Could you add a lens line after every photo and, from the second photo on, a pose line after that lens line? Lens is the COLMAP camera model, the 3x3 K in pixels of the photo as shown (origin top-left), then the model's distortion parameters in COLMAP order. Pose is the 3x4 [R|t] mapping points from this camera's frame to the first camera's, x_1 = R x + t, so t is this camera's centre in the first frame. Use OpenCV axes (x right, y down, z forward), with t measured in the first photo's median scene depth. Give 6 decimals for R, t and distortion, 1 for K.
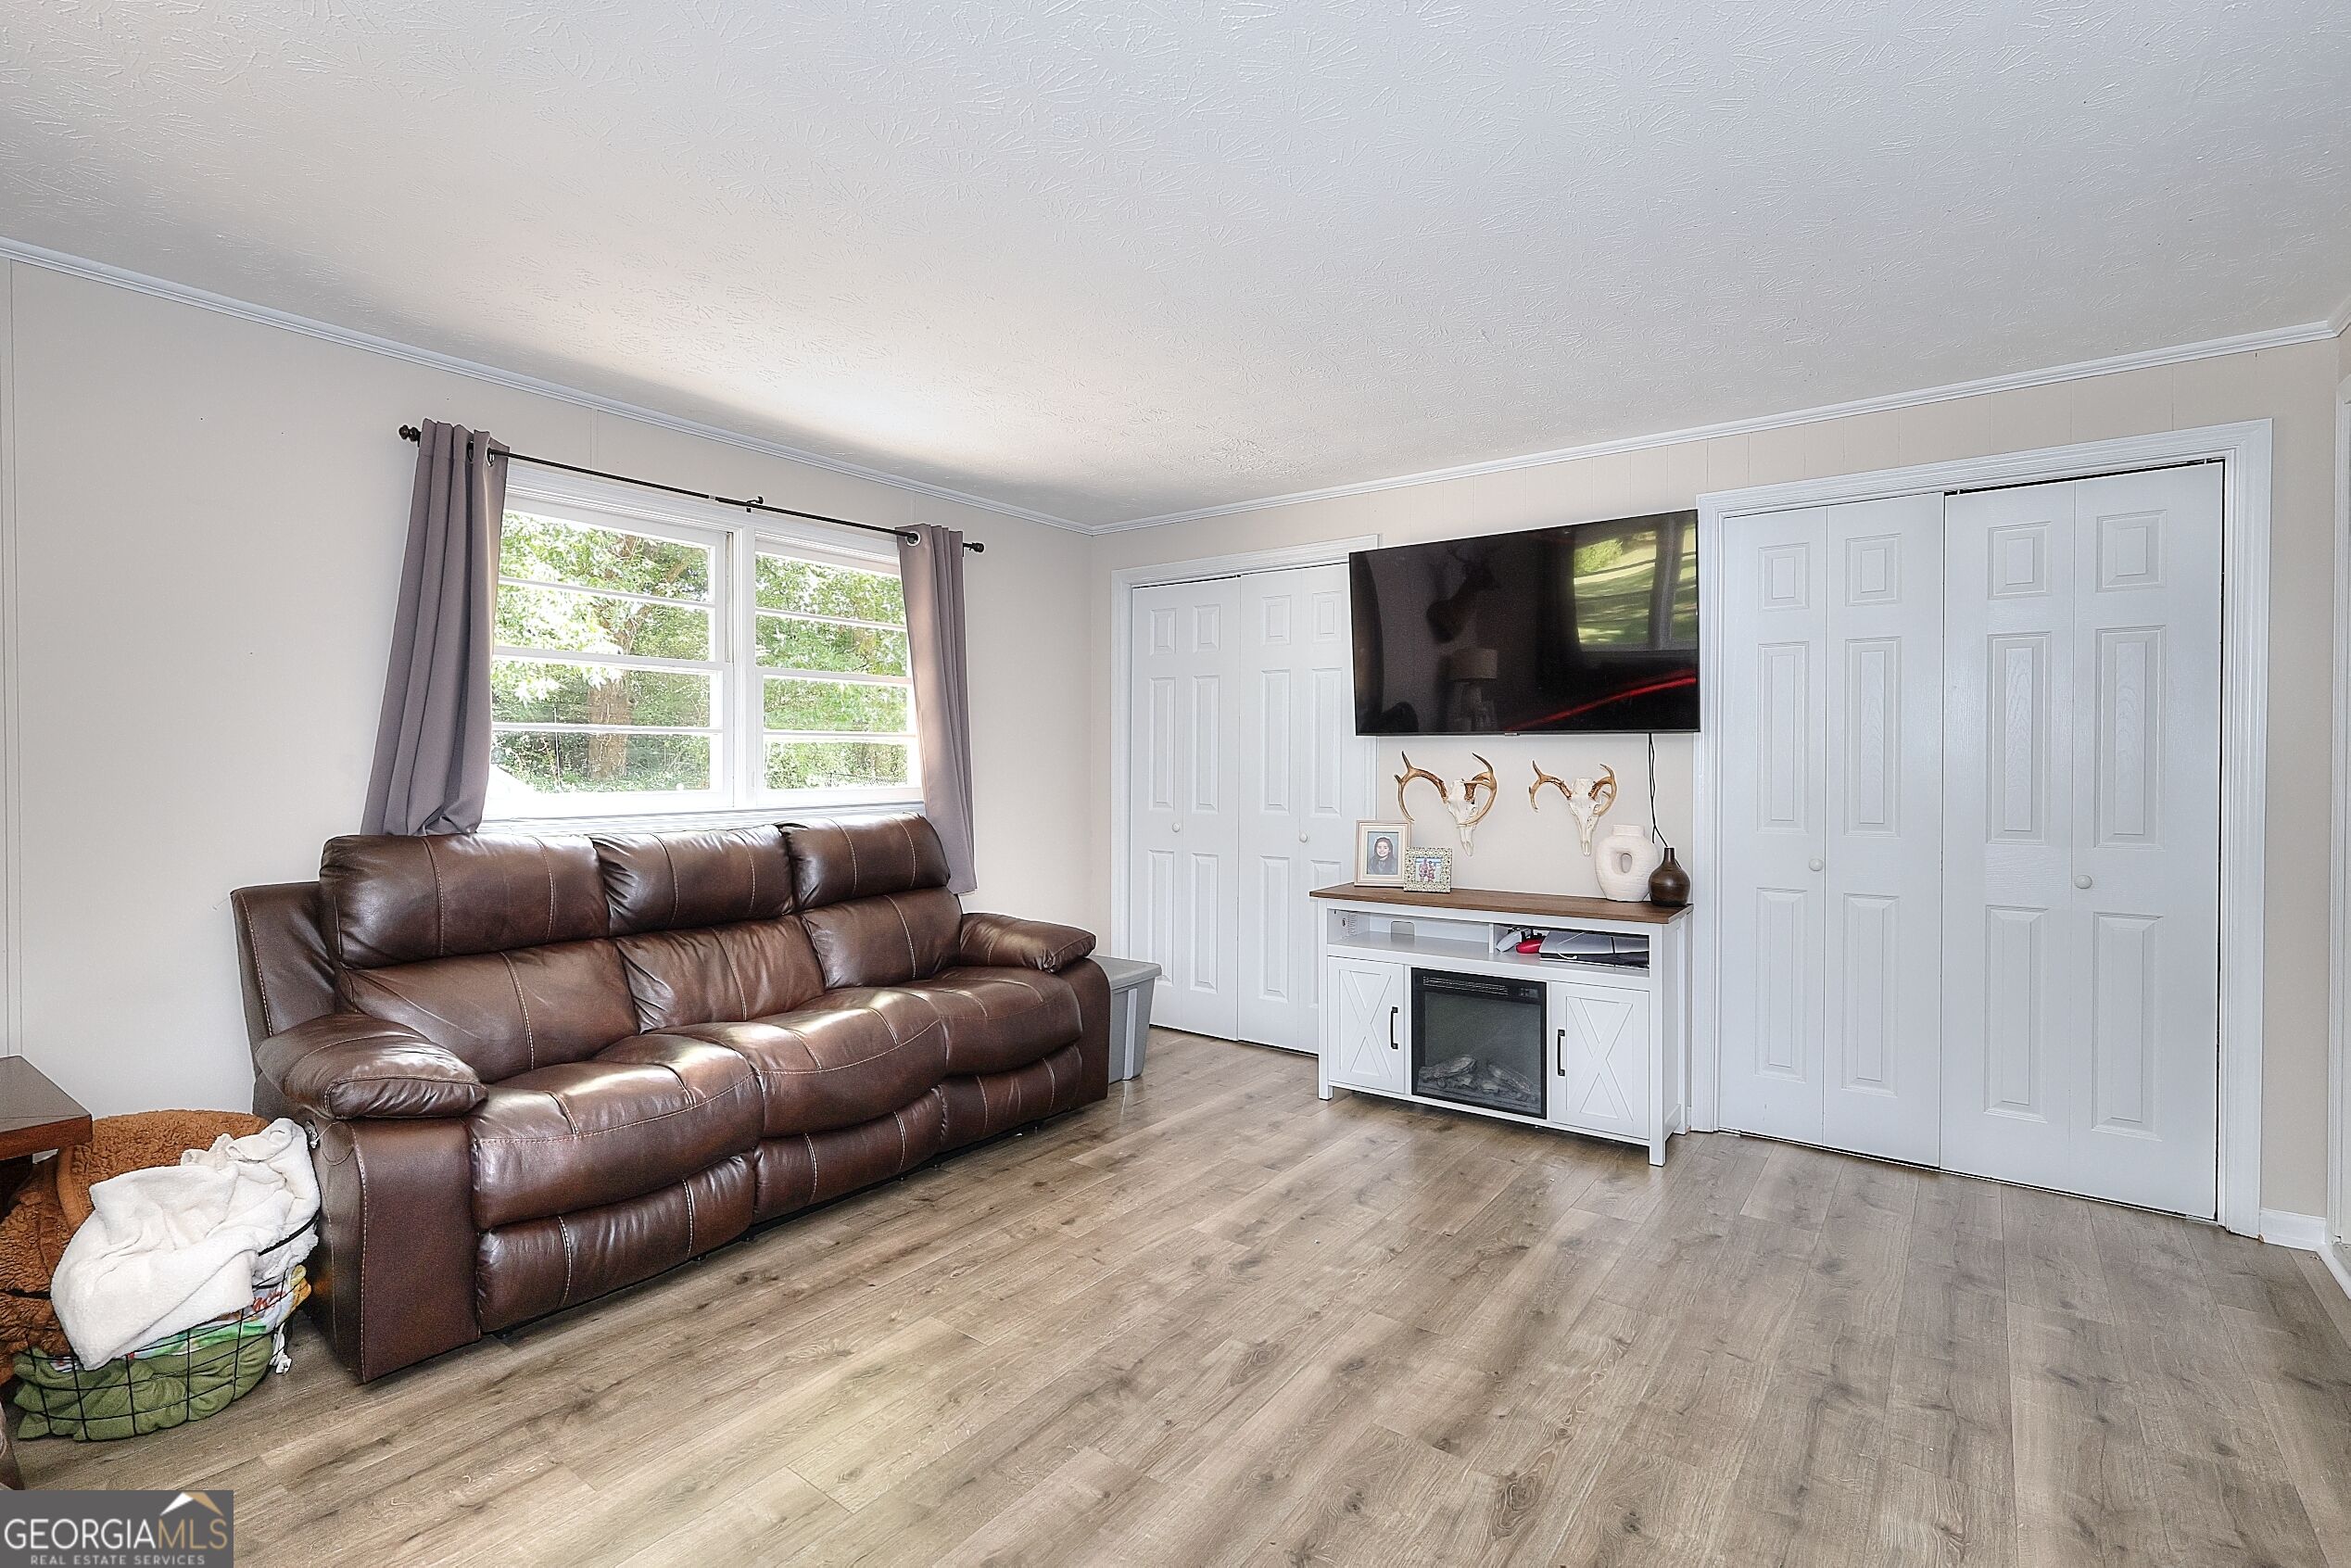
lens RADIAL K [[1082.5, 0, 1173.4], [0, 1082.5, 778.0], [0, 0, 1]] dist [-0.000162, 0.001757]
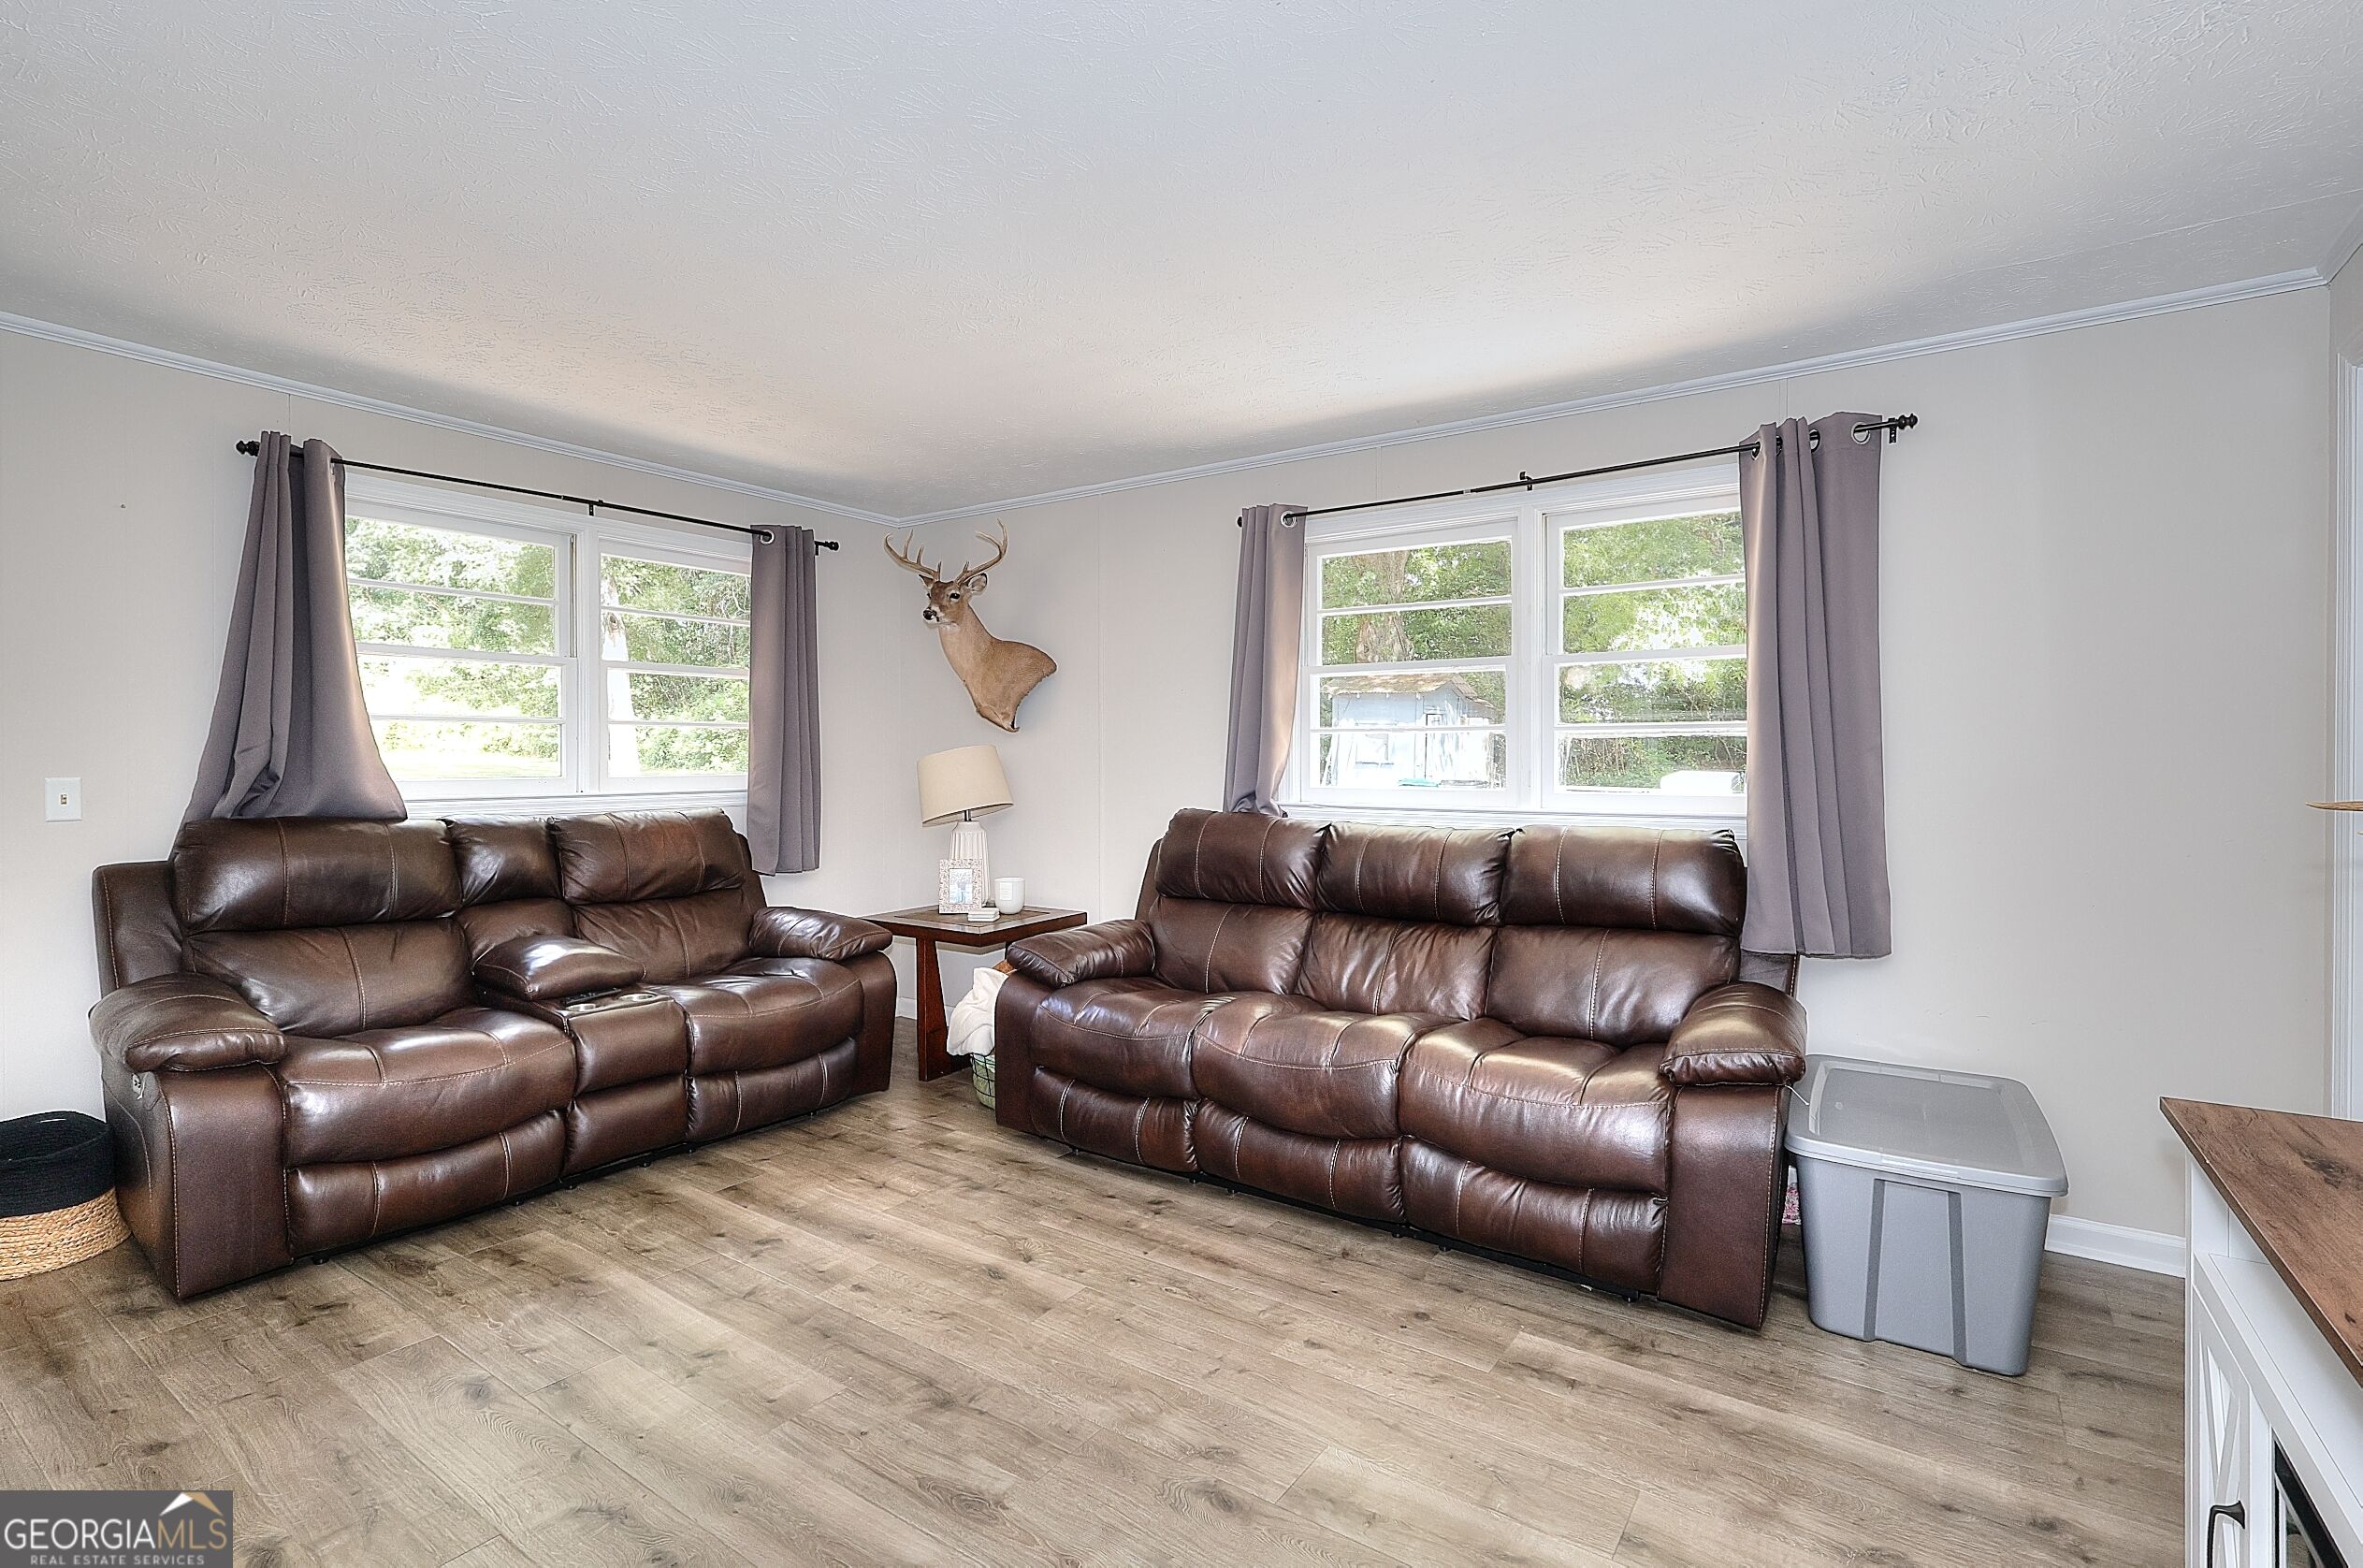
lens RADIAL K [[1088.1, 0, 1163.3], [0, 1088.1, 743.2], [0, 0, 1]] dist [-0.000162, 0.001757]
pose [[0.024918, -0.012317, -0.999614, 0.754370], [-0.015045, 0.999806, -0.012694, -0.015816], [0.999576, 0.015356, 0.024728, 0.938026]]
